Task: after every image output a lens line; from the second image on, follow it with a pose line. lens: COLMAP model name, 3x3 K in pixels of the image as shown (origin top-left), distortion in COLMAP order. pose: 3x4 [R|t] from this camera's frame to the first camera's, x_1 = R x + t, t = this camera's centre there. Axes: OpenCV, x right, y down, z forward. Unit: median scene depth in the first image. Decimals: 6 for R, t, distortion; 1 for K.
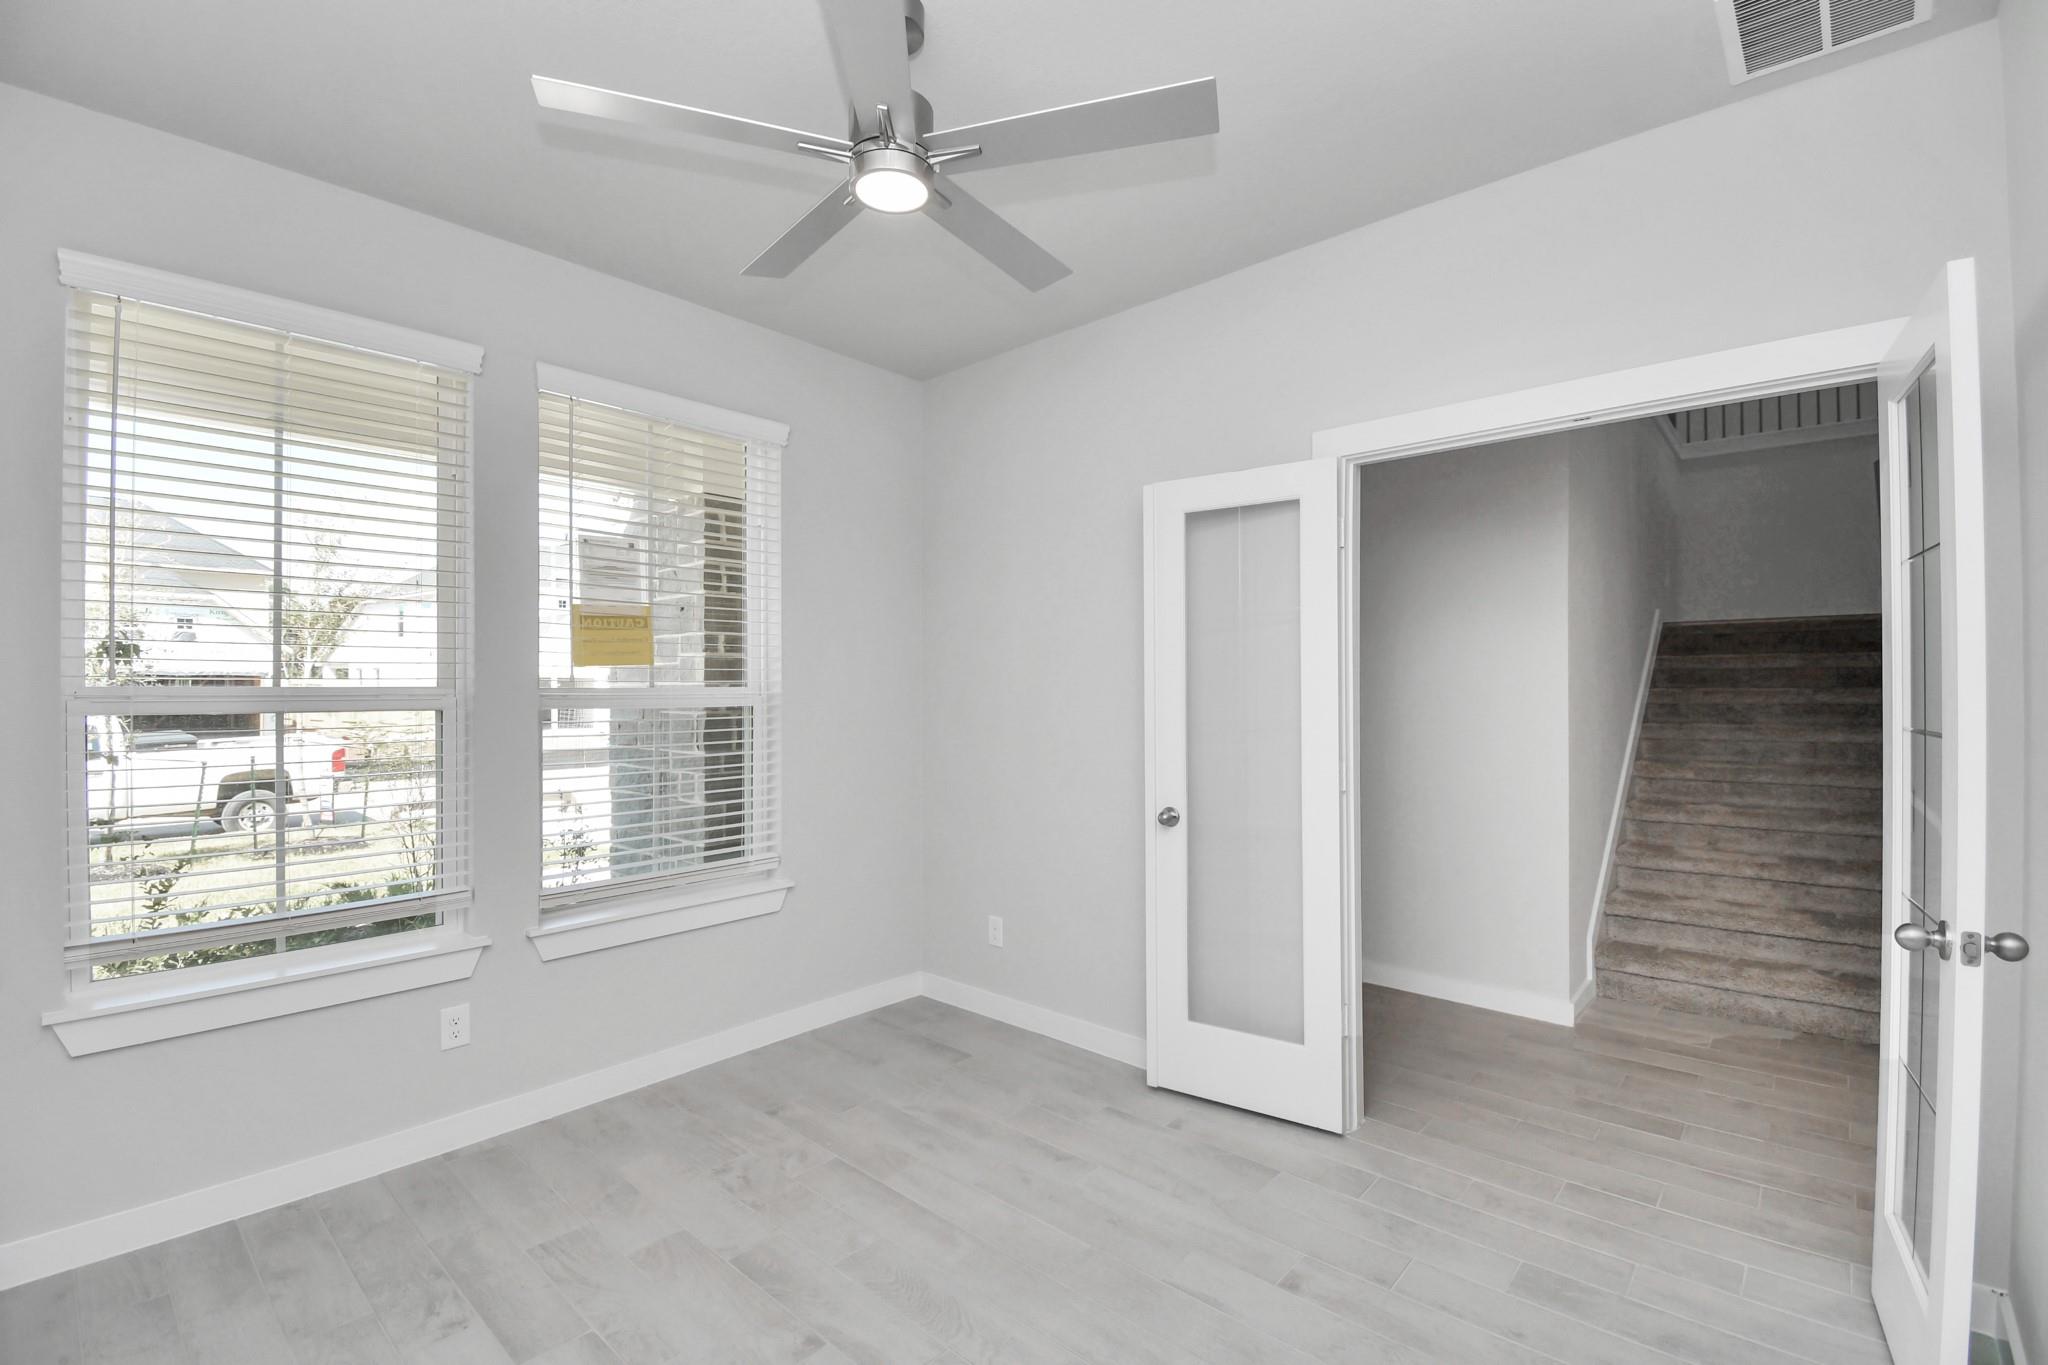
lens RADIAL K [[901.7, 0, 1017.1], [0, 901.7, 684.8], [0, 0, 1]] dist [0.020840, -0.025658]
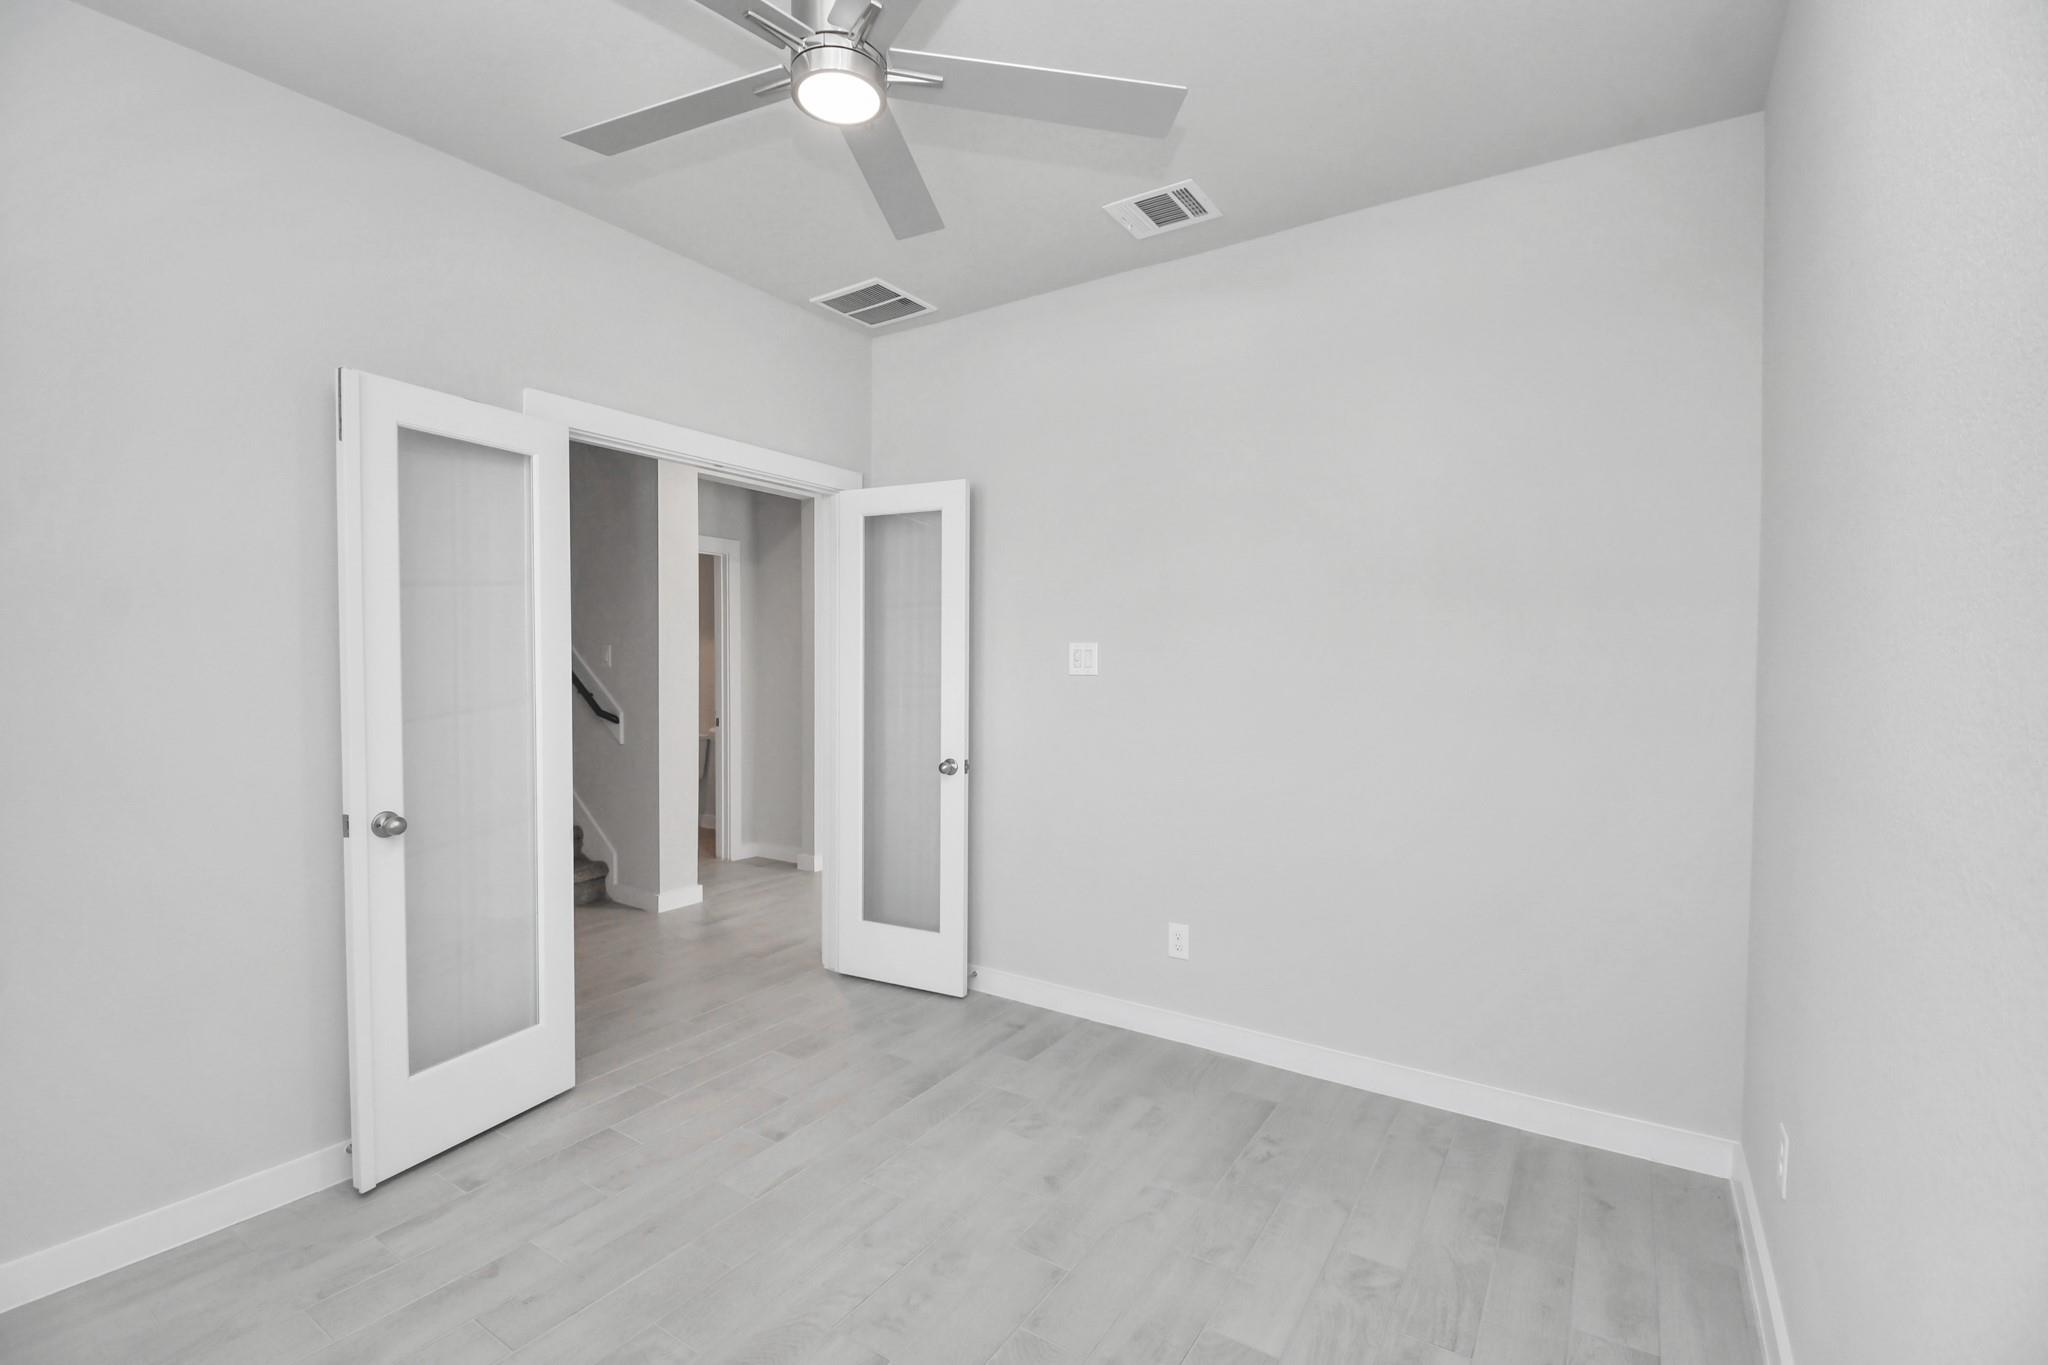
lens RADIAL K [[901.7, 0, 1017.1], [0, 901.7, 684.8], [0, 0, 1]] dist [0.020840, -0.025658]
pose [[-0.154988, -0.023772, 0.987630, -0.701064], [-0.009867, 0.999698, 0.022514, 0.007698], [-0.987867, -0.006255, -0.155176, 0.634064]]
